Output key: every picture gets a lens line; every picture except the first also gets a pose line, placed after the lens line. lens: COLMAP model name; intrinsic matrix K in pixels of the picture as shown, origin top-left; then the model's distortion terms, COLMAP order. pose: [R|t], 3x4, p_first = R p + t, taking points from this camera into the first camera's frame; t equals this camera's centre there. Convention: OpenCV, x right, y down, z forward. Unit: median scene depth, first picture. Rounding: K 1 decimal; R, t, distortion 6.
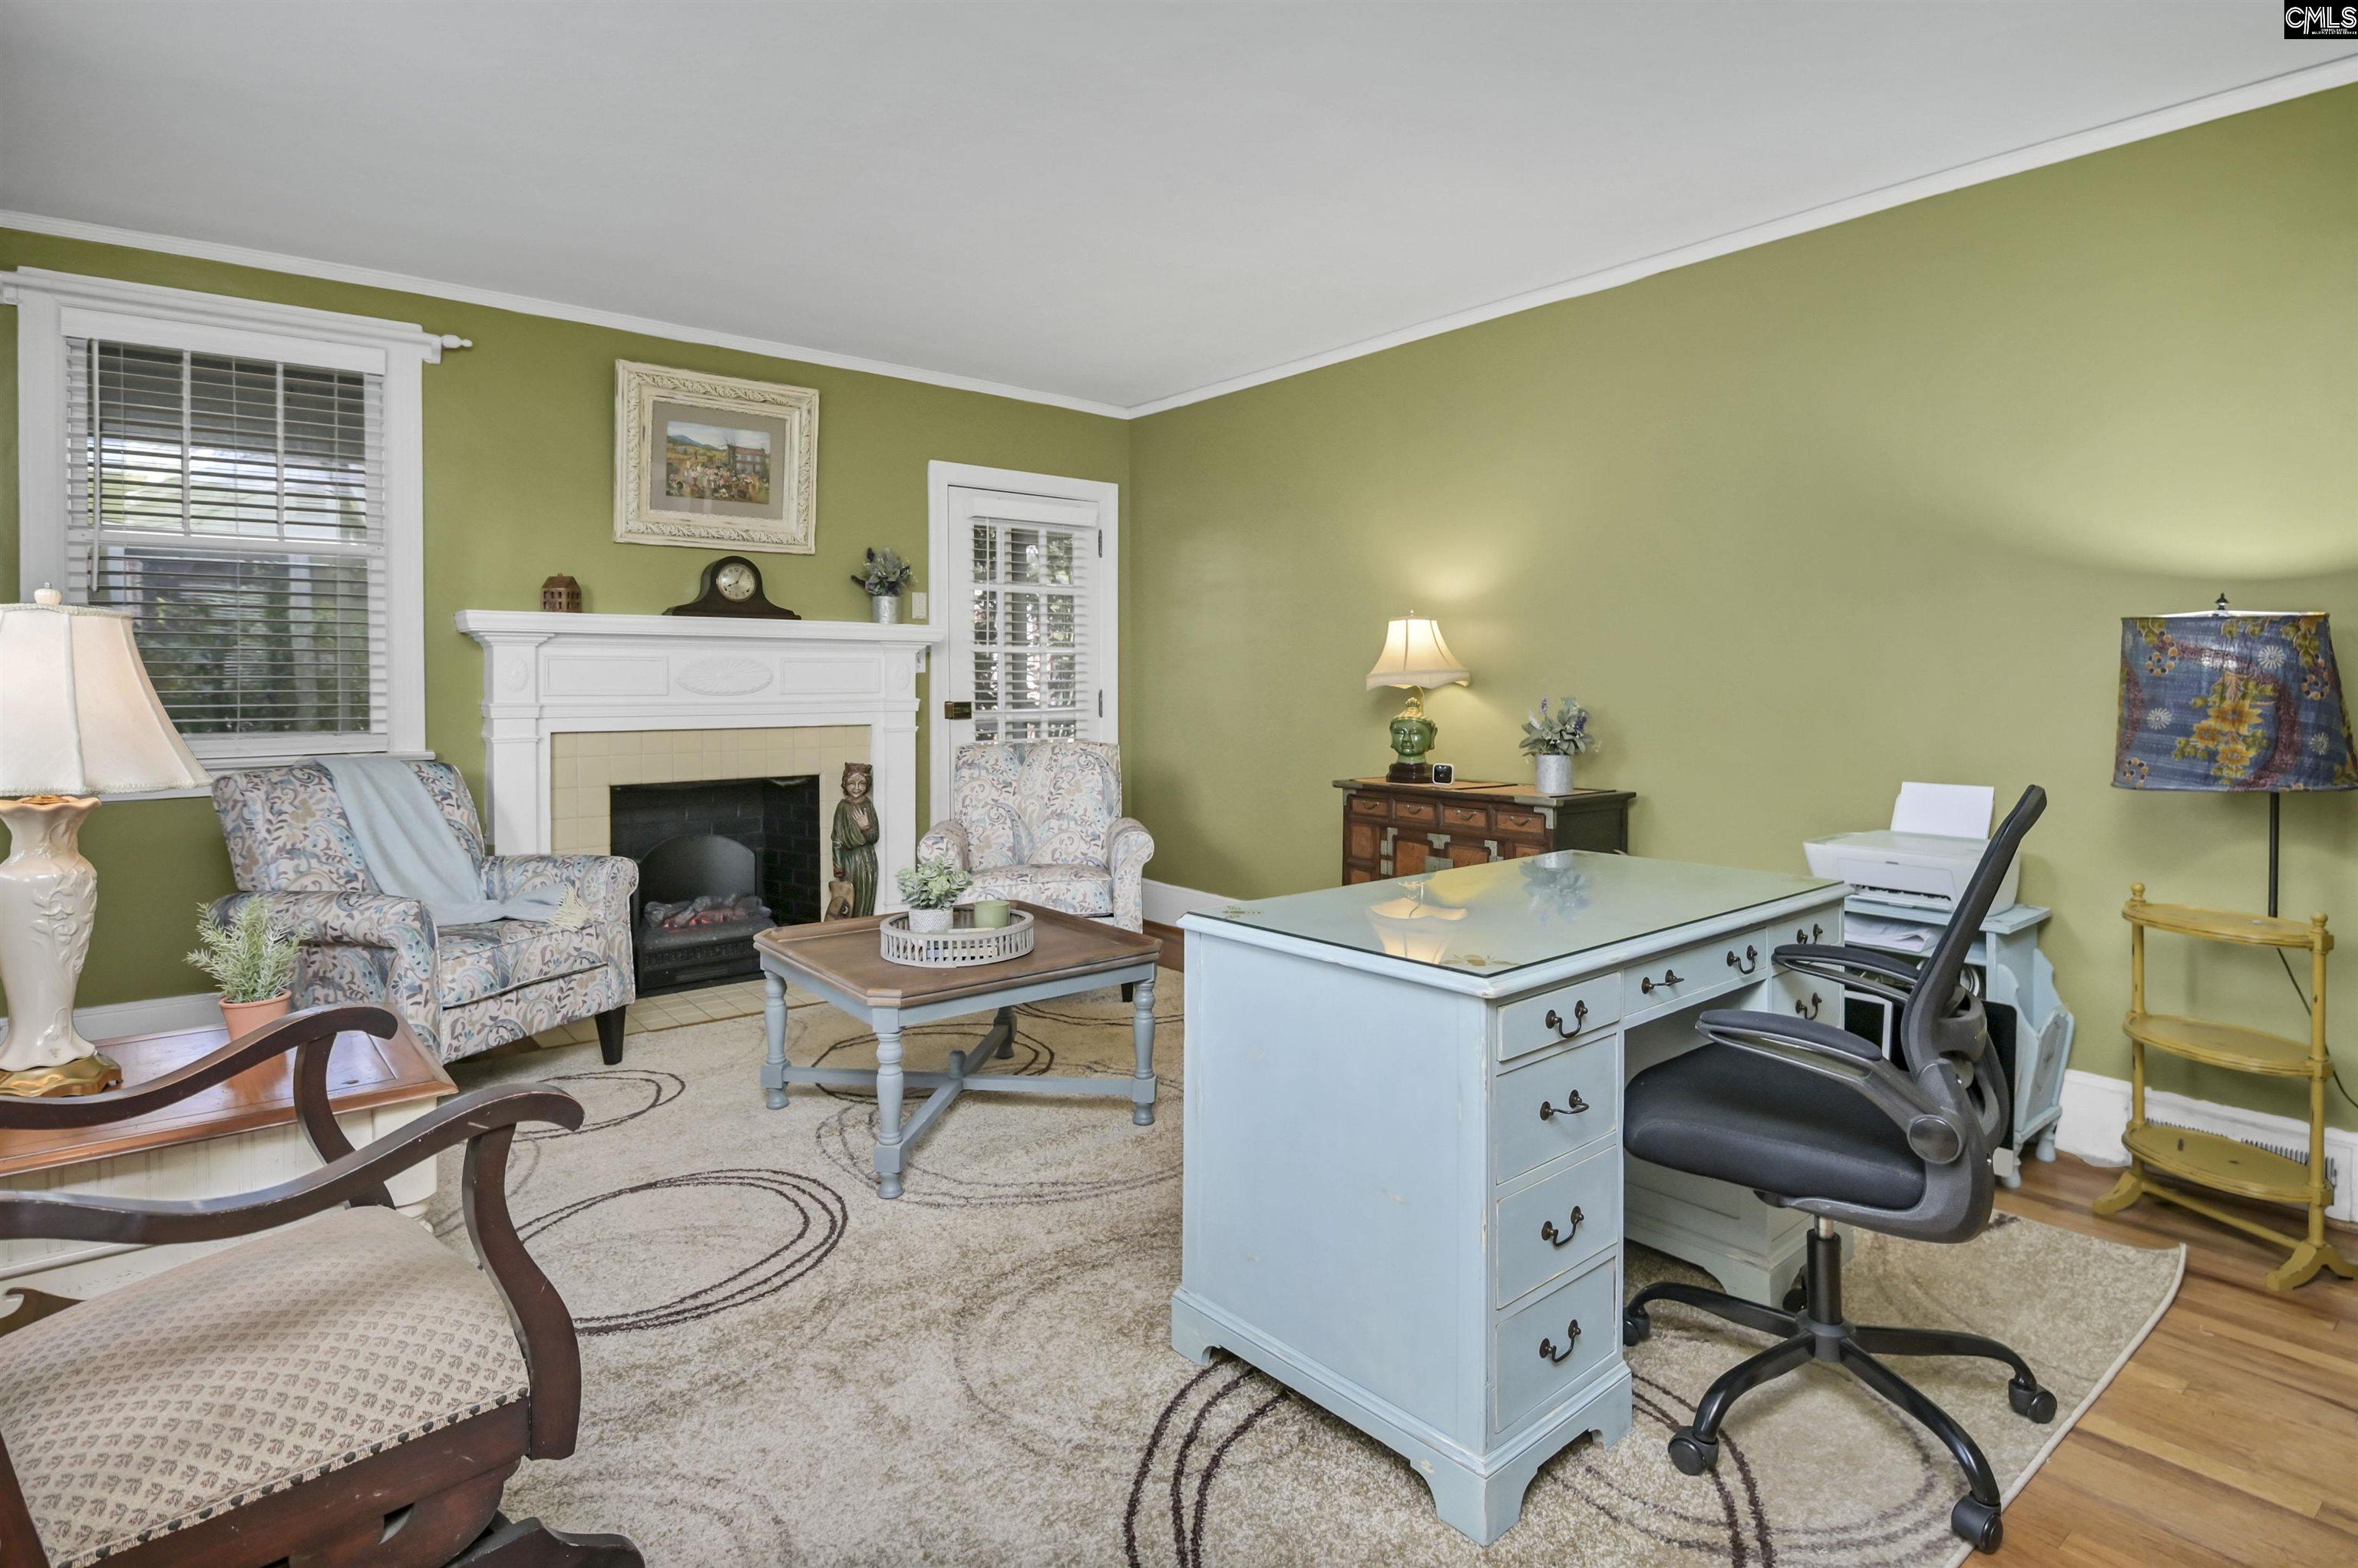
lens RADIAL K [[1244.3, 0, 1178.6], [0, 1244.3, 704.9], [0, 0, 1]] dist [0.001077, -0.011314]
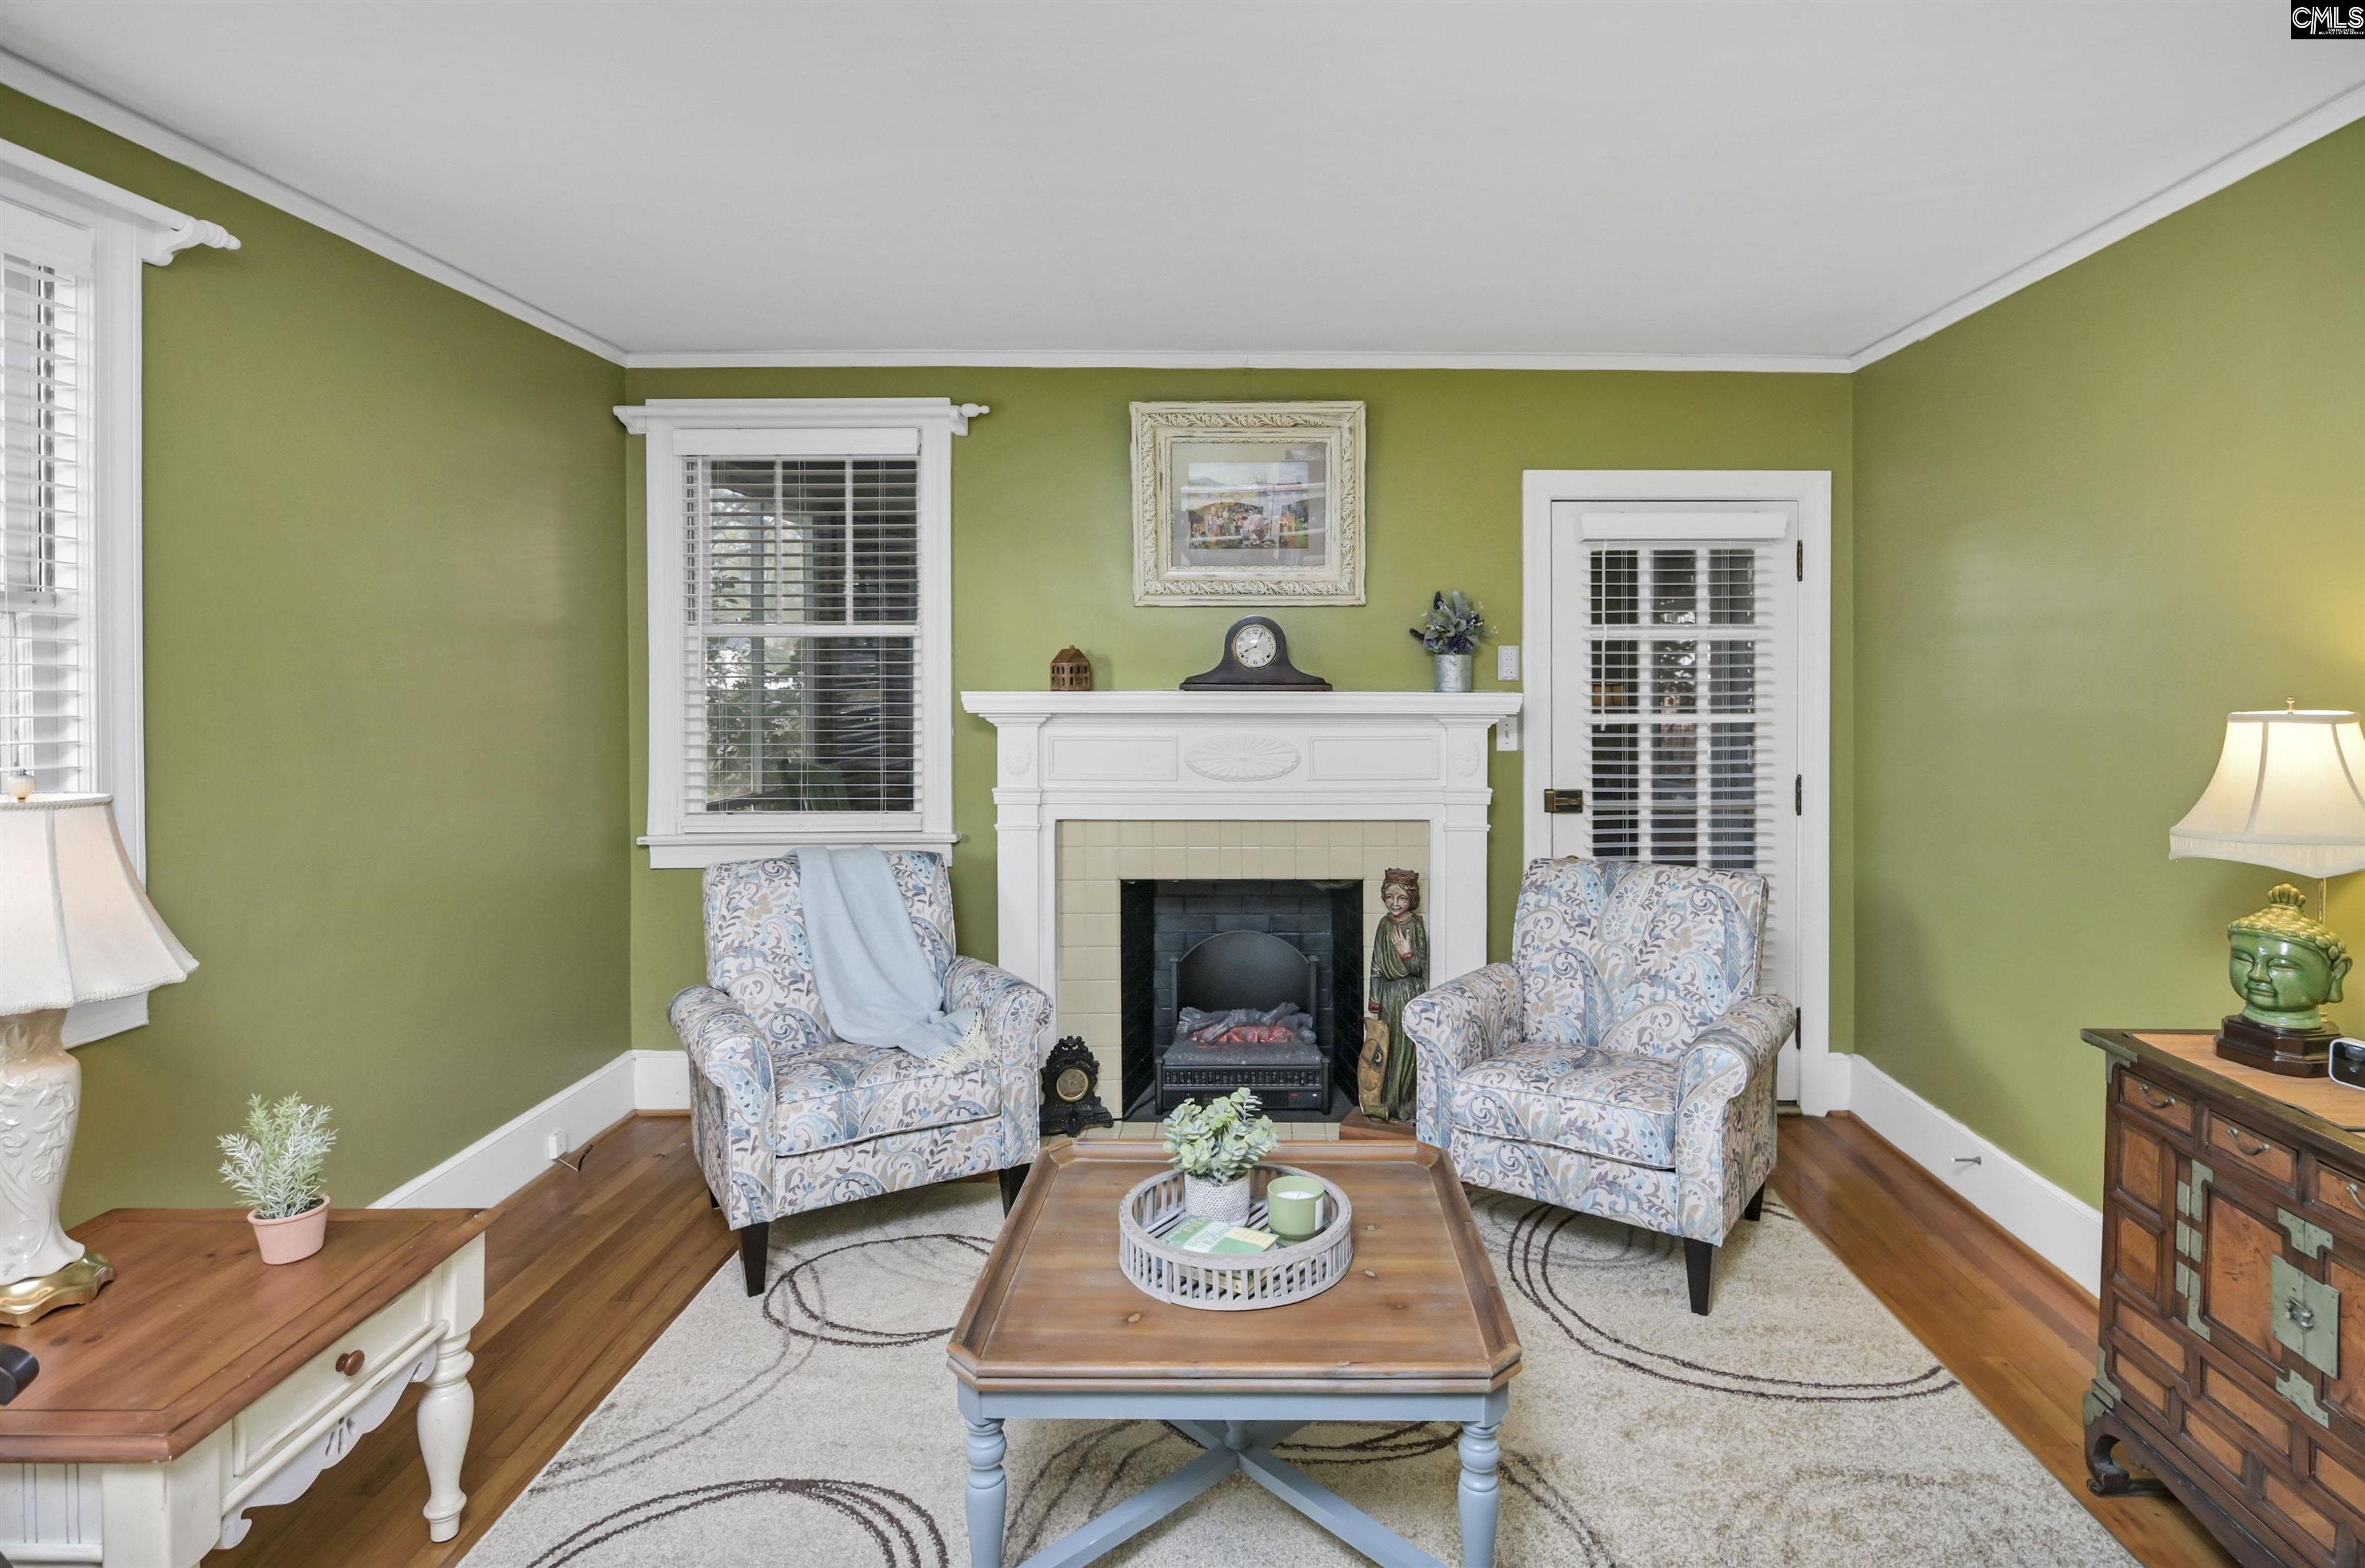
lens RADIAL K [[1248.0, 0, 1182.1], [0, 1248.0, 704.7], [0, 0, 1]] dist [0.001077, -0.011314]
pose [[0.769662, 0.010060, -0.638373, 0.149117], [-0.011282, 0.999934, 0.002156, -0.063294], [0.638352, 0.005543, 0.769724, 0.334912]]
